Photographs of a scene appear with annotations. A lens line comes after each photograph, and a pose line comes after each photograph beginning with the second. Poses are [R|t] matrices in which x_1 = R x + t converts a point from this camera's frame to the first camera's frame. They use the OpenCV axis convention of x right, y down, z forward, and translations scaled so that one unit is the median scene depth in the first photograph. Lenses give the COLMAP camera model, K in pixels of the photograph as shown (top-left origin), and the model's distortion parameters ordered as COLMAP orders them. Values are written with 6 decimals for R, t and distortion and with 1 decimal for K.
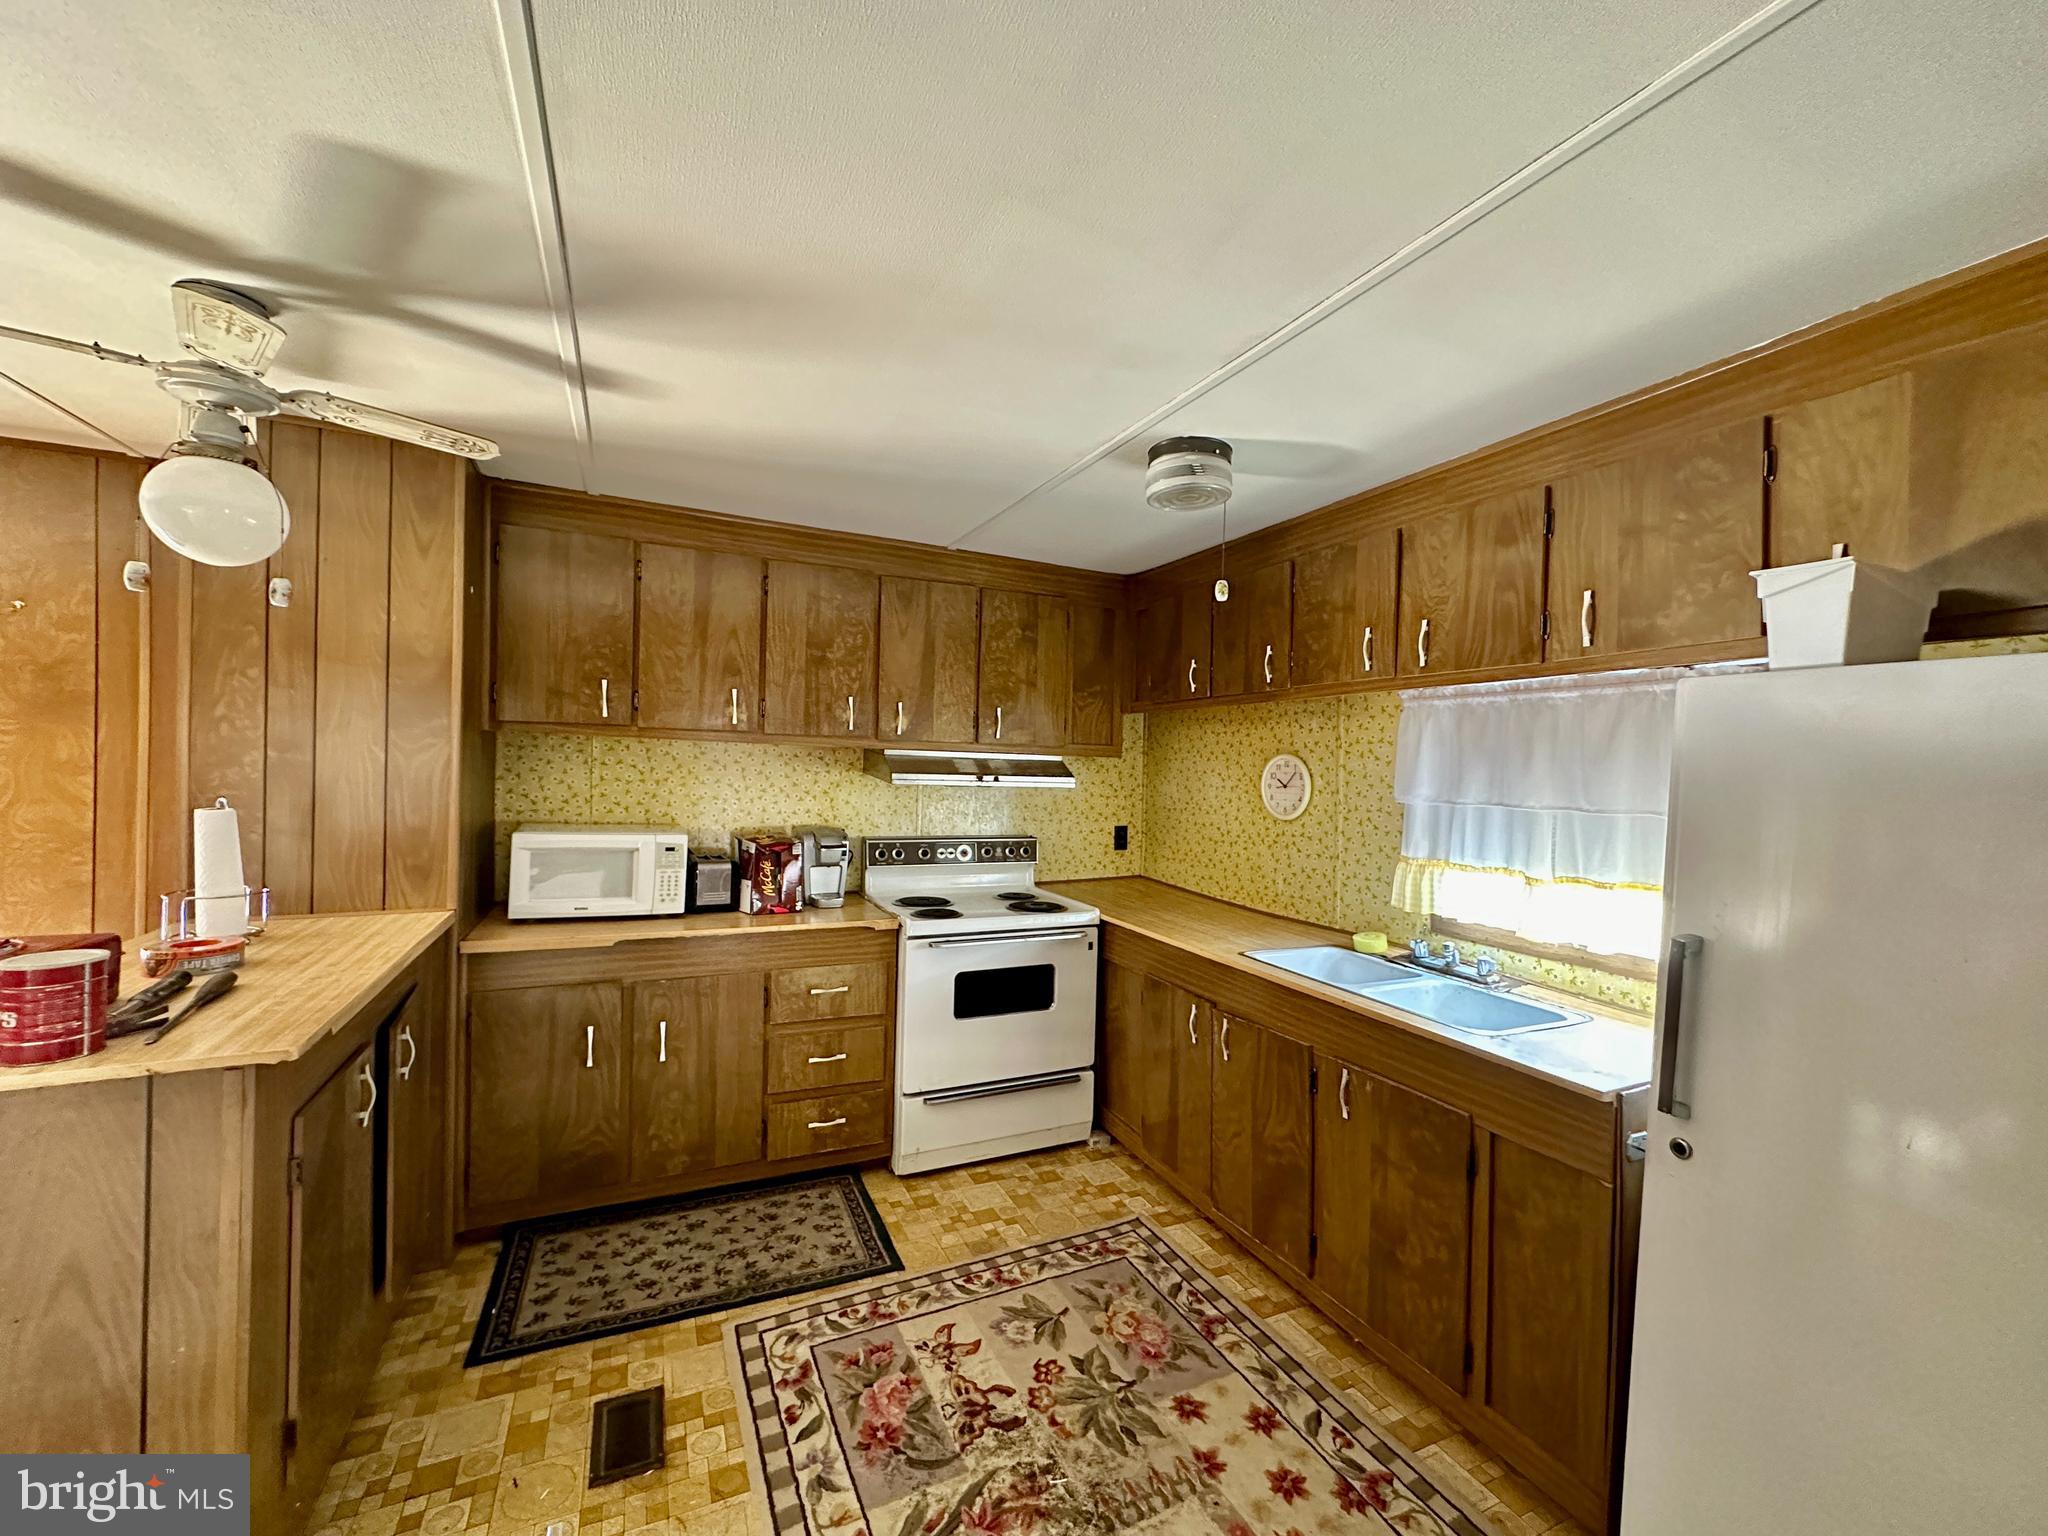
lens RADIAL K [[812.1, 0, 1026.6], [0, 812.1, 767.4], [0, 0, 1]] dist [-0.007558, 0.001626]
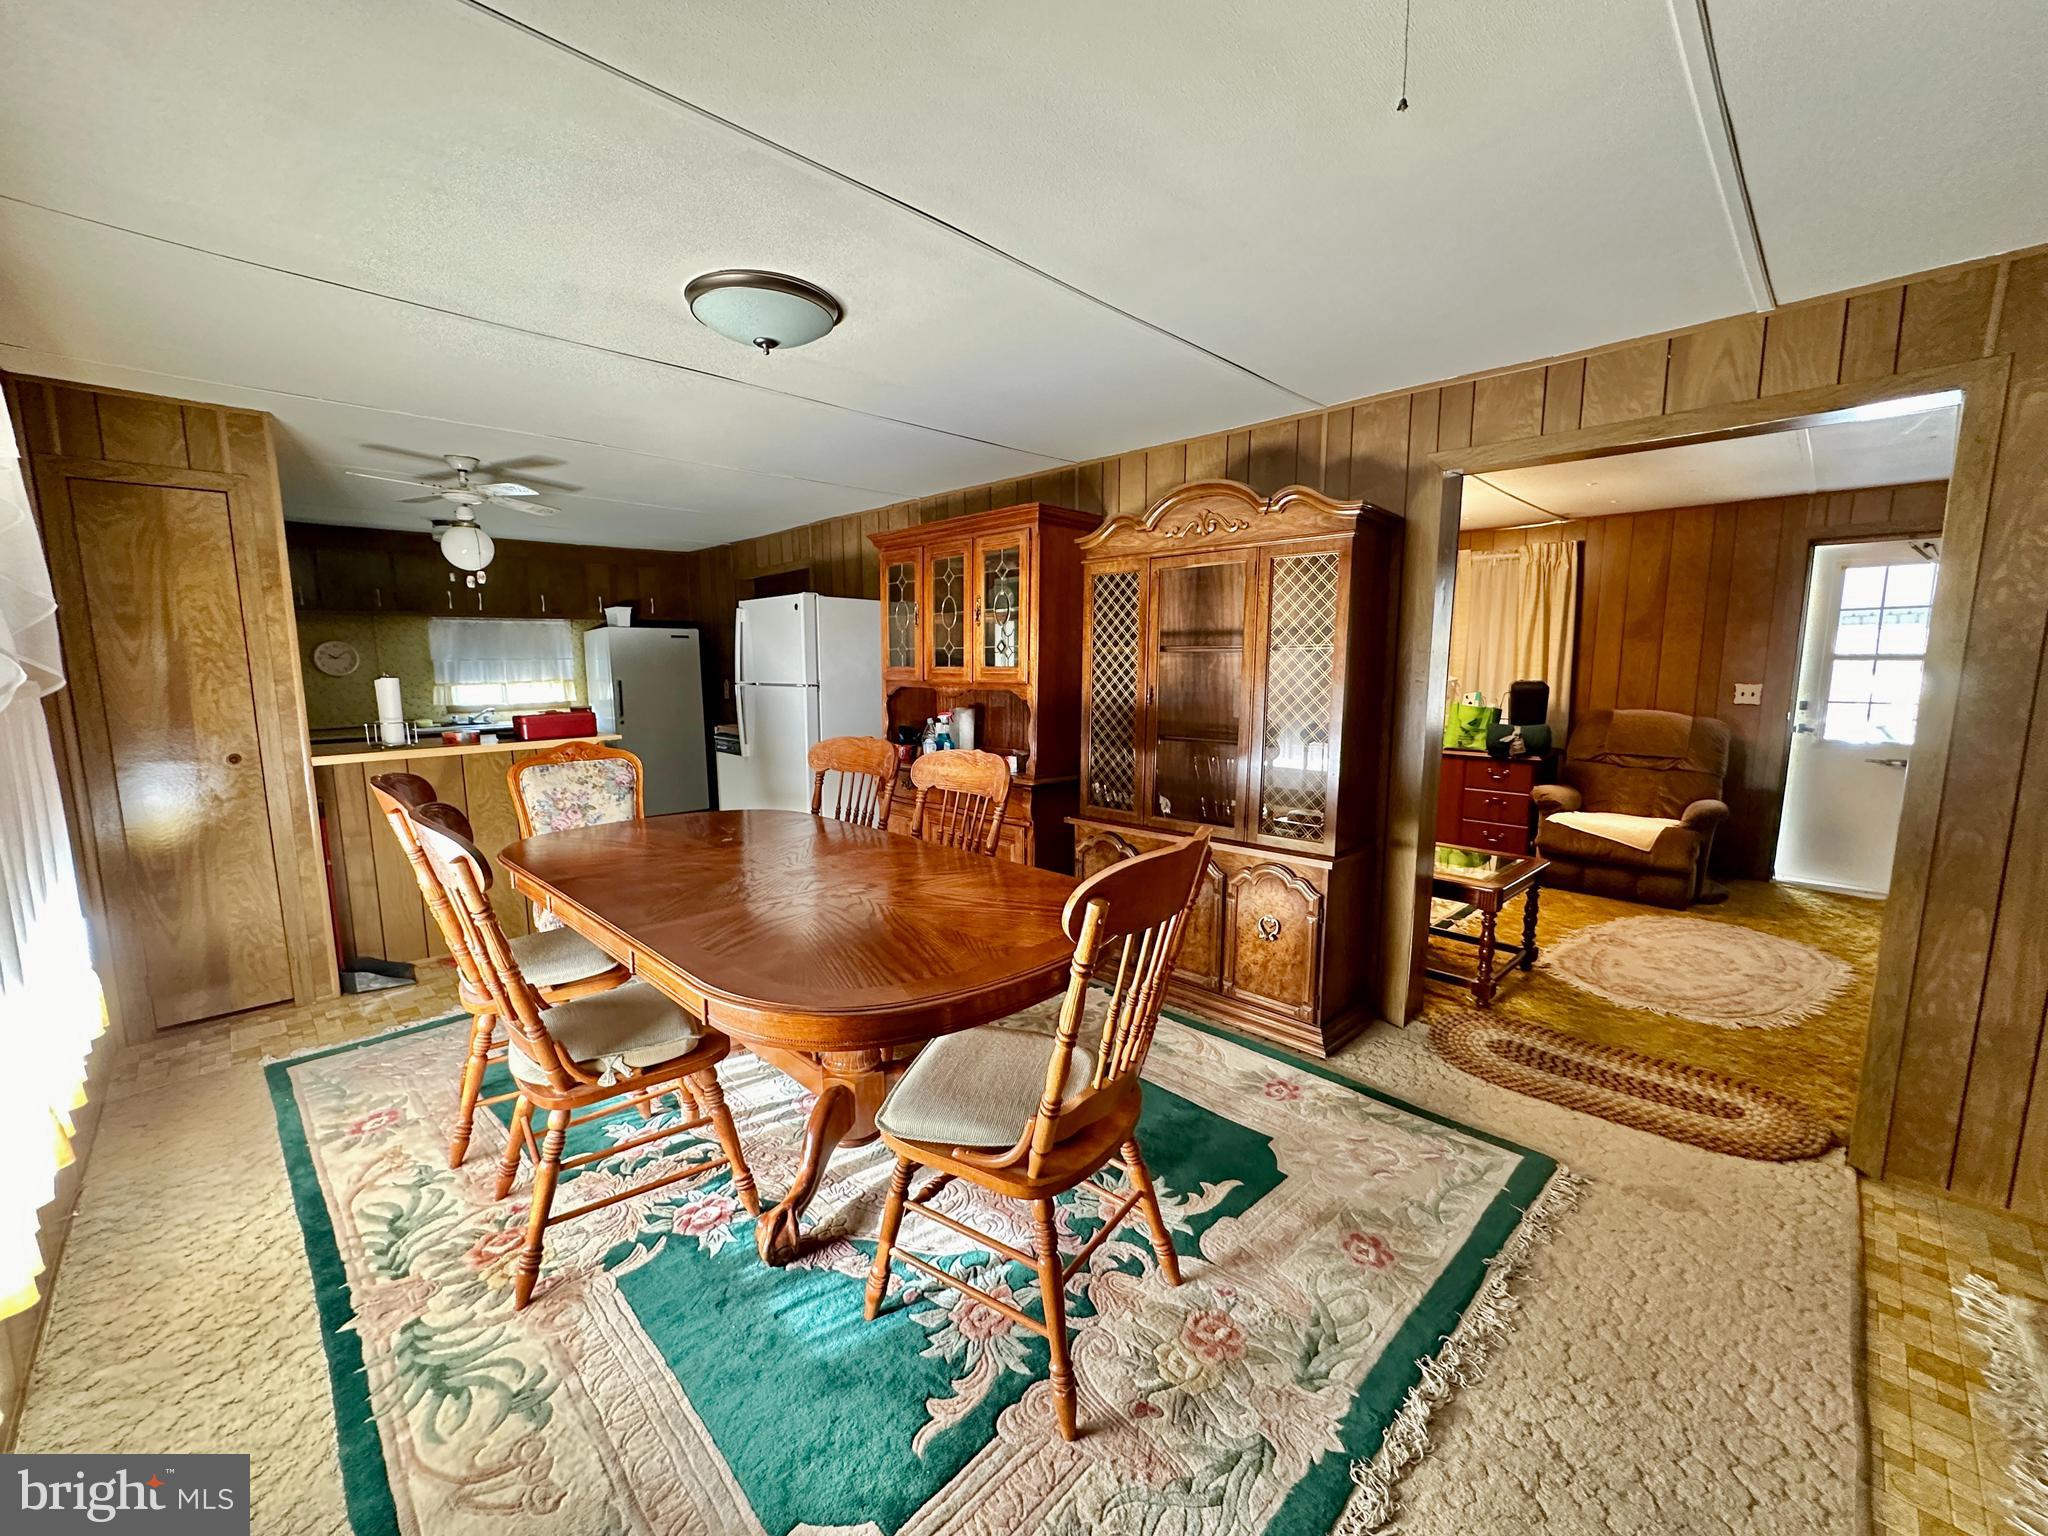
lens RADIAL K [[812.1, 0, 1016.1], [0, 812.1, 769.2], [0, 0, 1]] dist [-0.007558, 0.001626]
pose [[-0.330797, -0.155787, 0.930754, -2.193617], [0.001796, 0.986174, 0.165701, -0.032619], [-0.943700, 0.056485, -0.325944, 0.153578]]
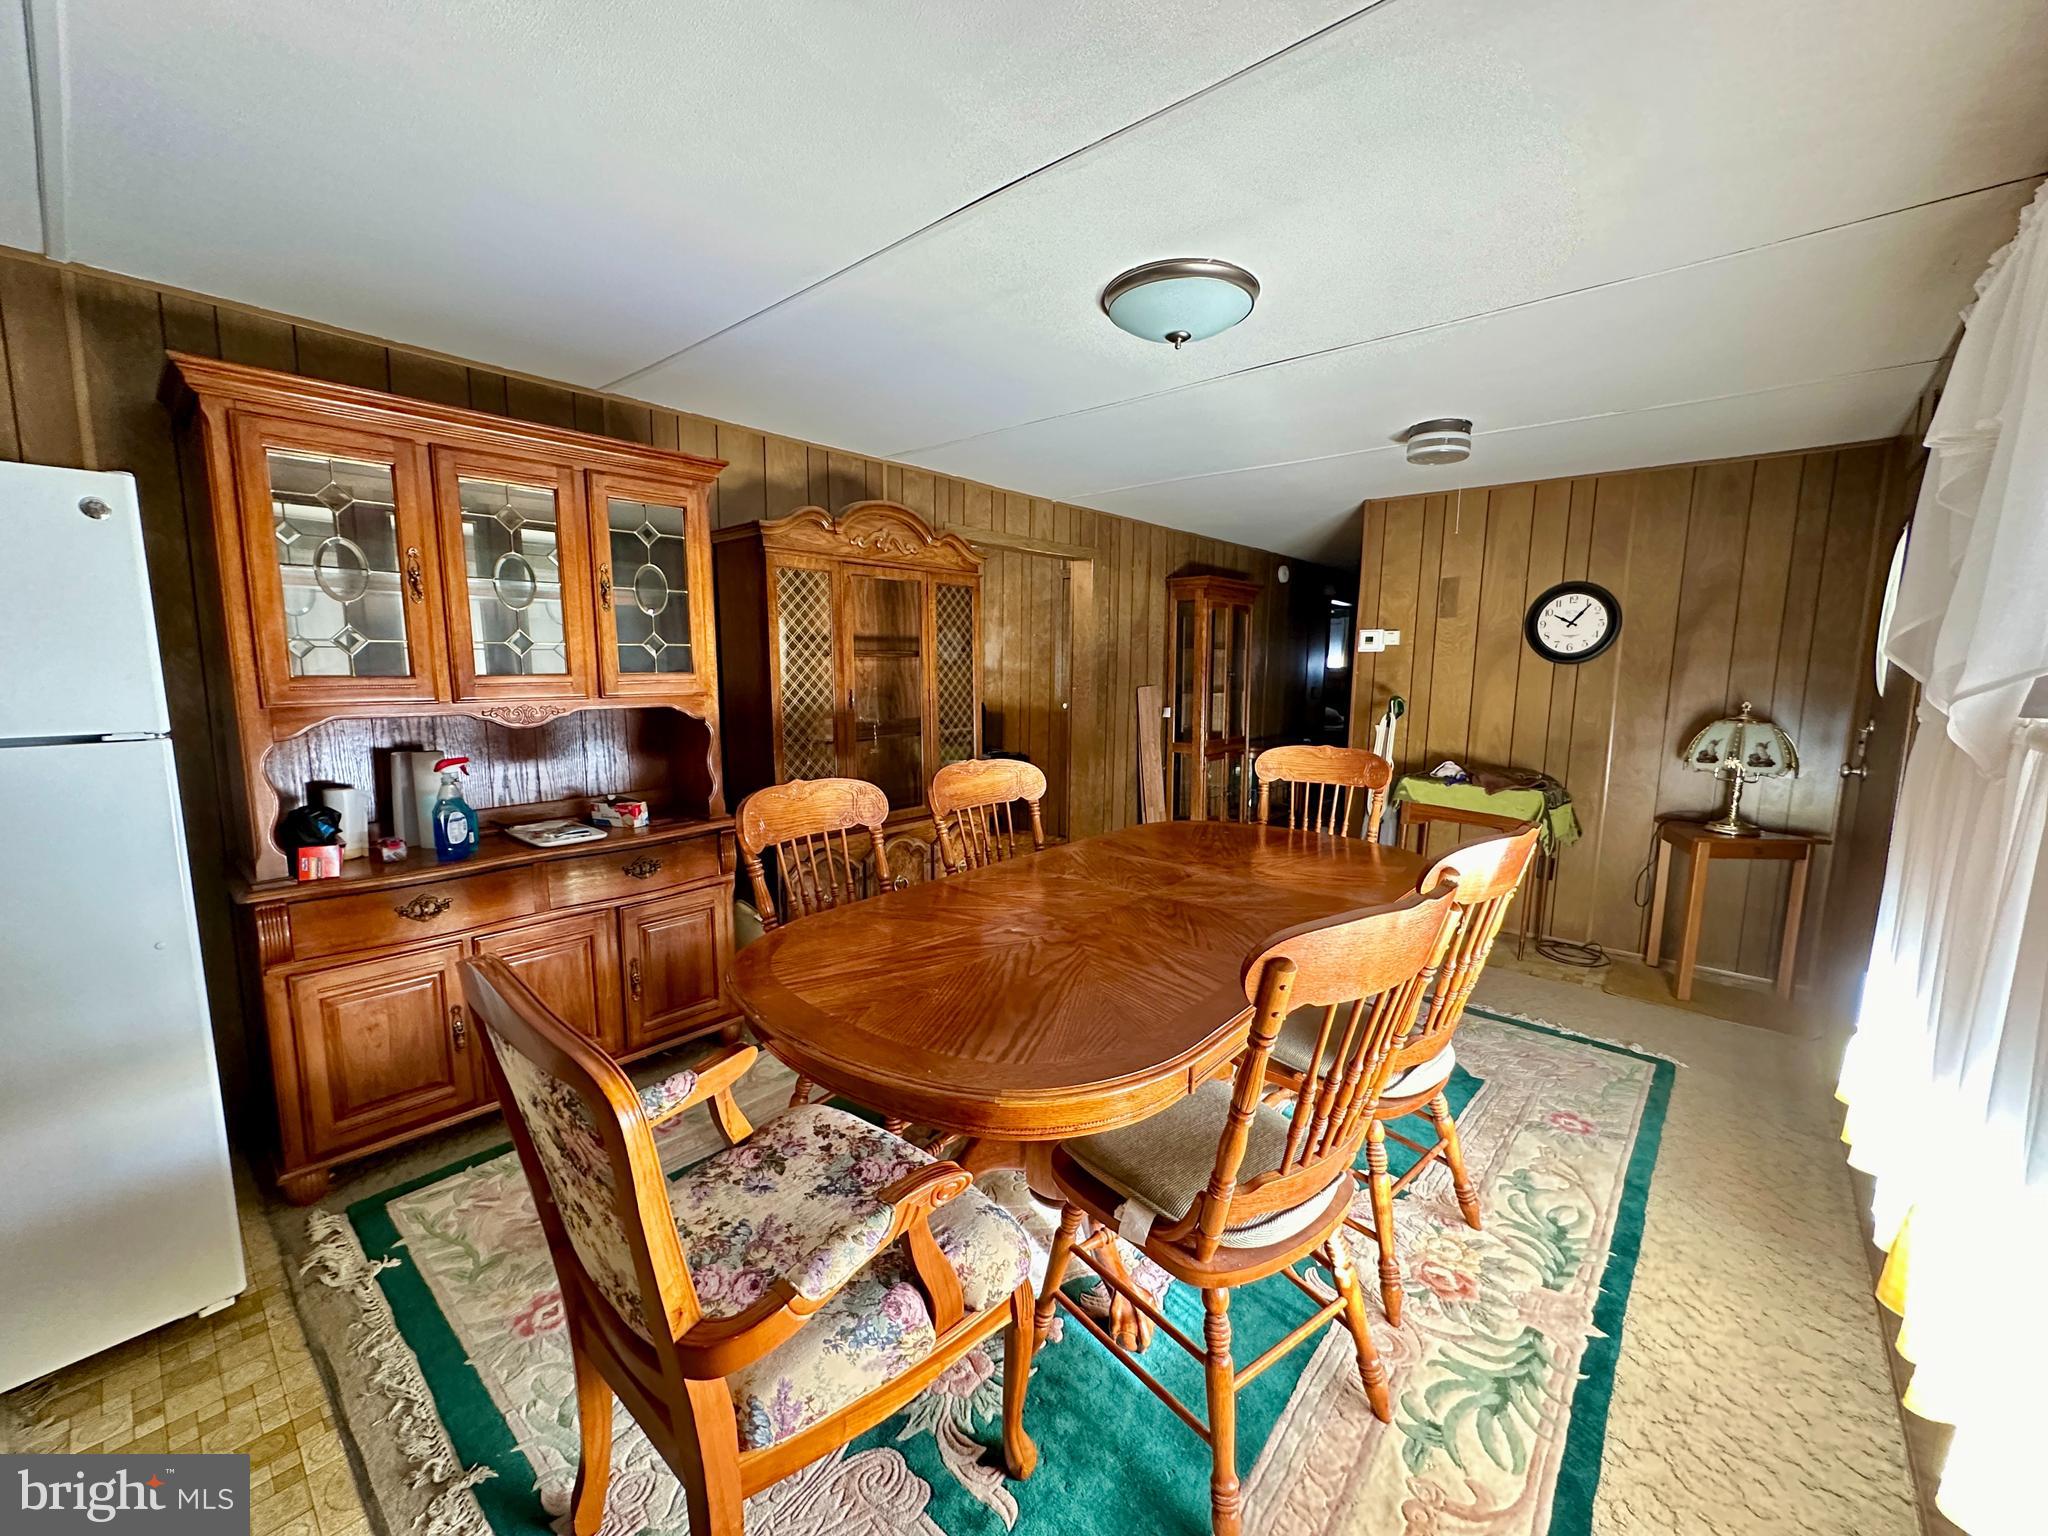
lens RADIAL K [[812.1, 0, 1031.8], [0, 812.1, 771.4], [0, 0, 1]] dist [-0.007558, 0.001626]
pose [[-0.915449, 0.019269, -0.401972, -0.912081], [-0.038788, 0.989978, 0.135790, -0.009151], [0.400560, 0.139900, -0.905527, 0.769688]]
